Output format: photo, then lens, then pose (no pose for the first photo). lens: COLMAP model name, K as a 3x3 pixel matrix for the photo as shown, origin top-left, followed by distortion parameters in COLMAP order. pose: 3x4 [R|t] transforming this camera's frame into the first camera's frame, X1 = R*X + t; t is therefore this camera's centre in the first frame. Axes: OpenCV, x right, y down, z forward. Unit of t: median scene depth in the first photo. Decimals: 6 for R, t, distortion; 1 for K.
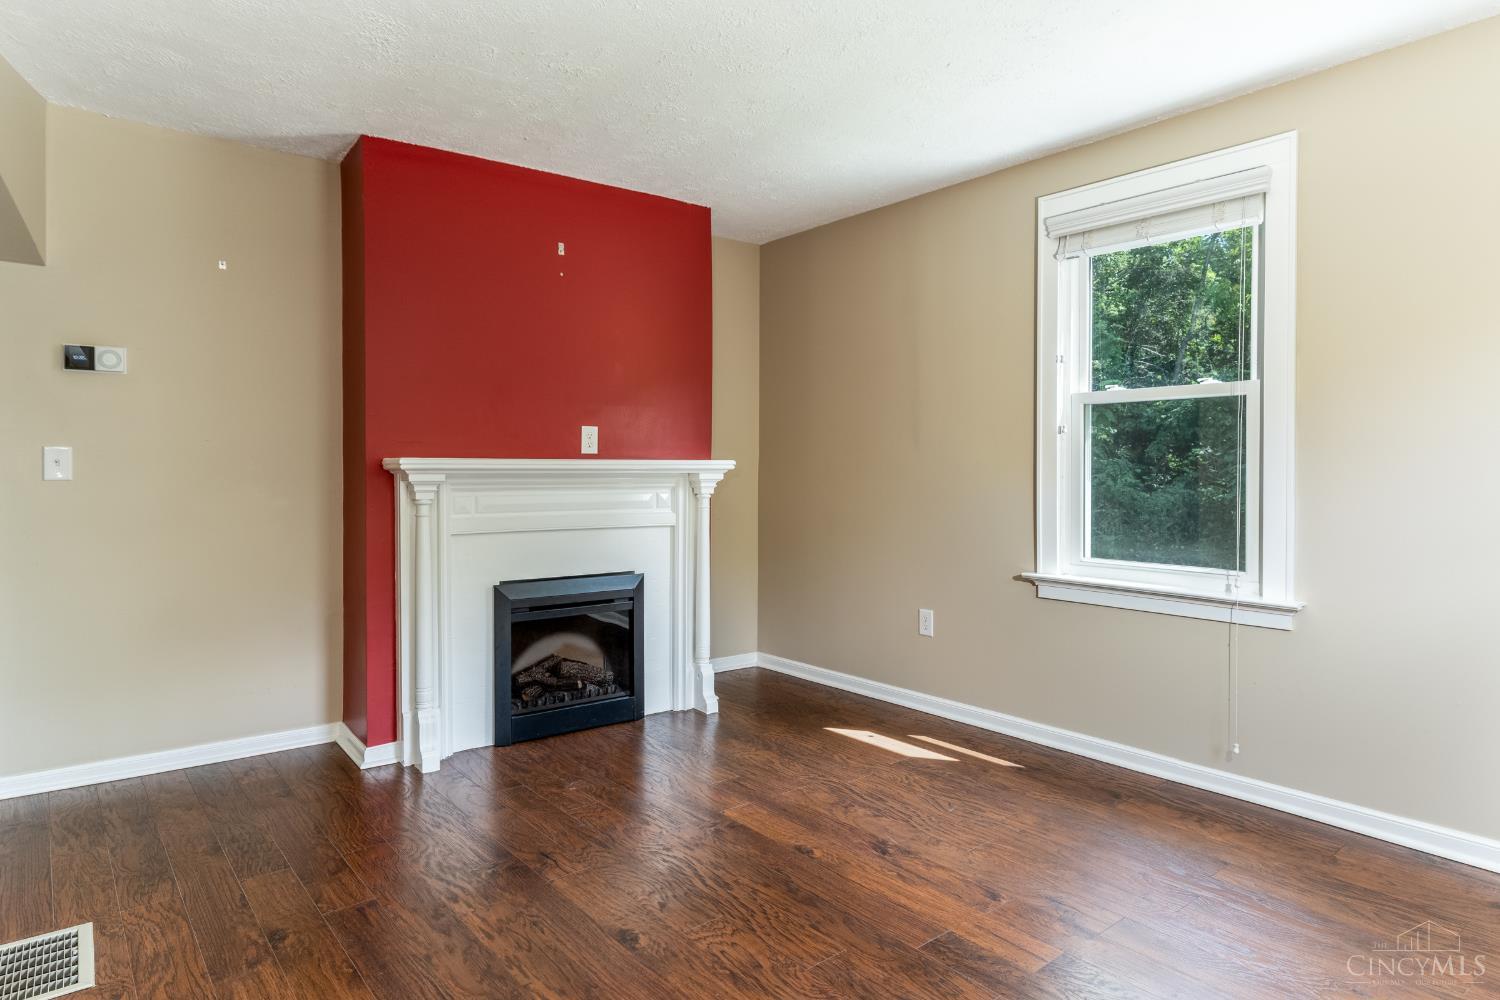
lens RADIAL K [[878.0, 0, 747.2], [0, 878.0, 475.1], [0, 0, 1]] dist [0.001005, 0.000292]
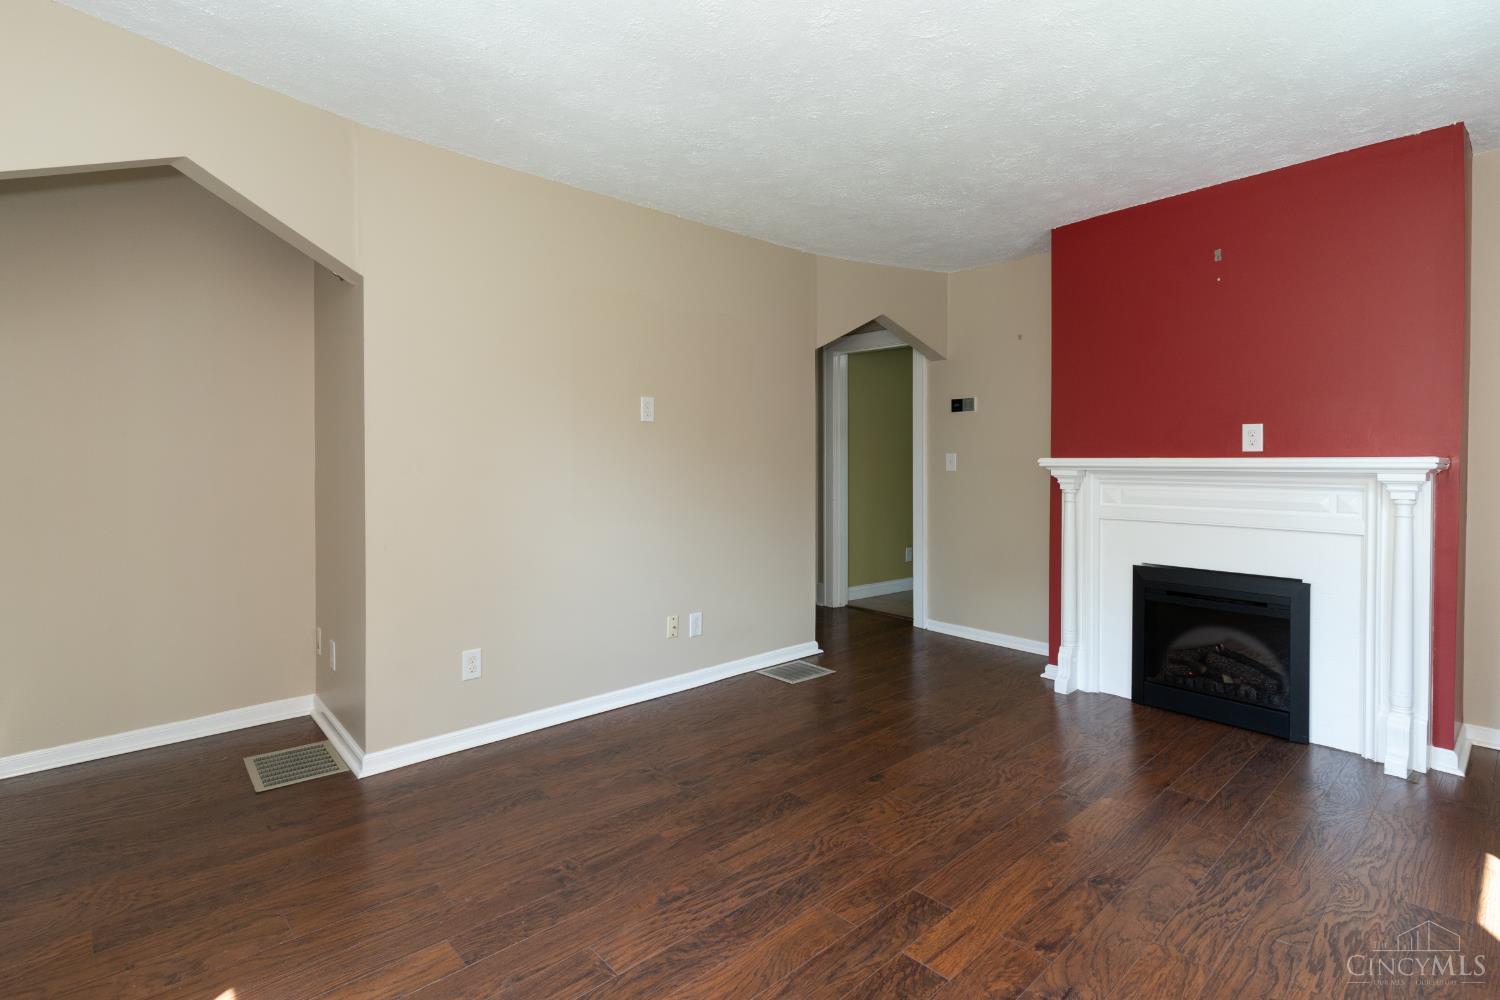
lens RADIAL K [[722.5, 0, 748.4], [0, 722.5, 465.4], [0, 0, 1]] dist [0.000392, 0.000080]
pose [[0.053268, 0.002412, -0.998577, 0.666506], [-0.011582, 0.999931, 0.001797, -0.004396], [0.998513, 0.011470, 0.053292, 0.438441]]
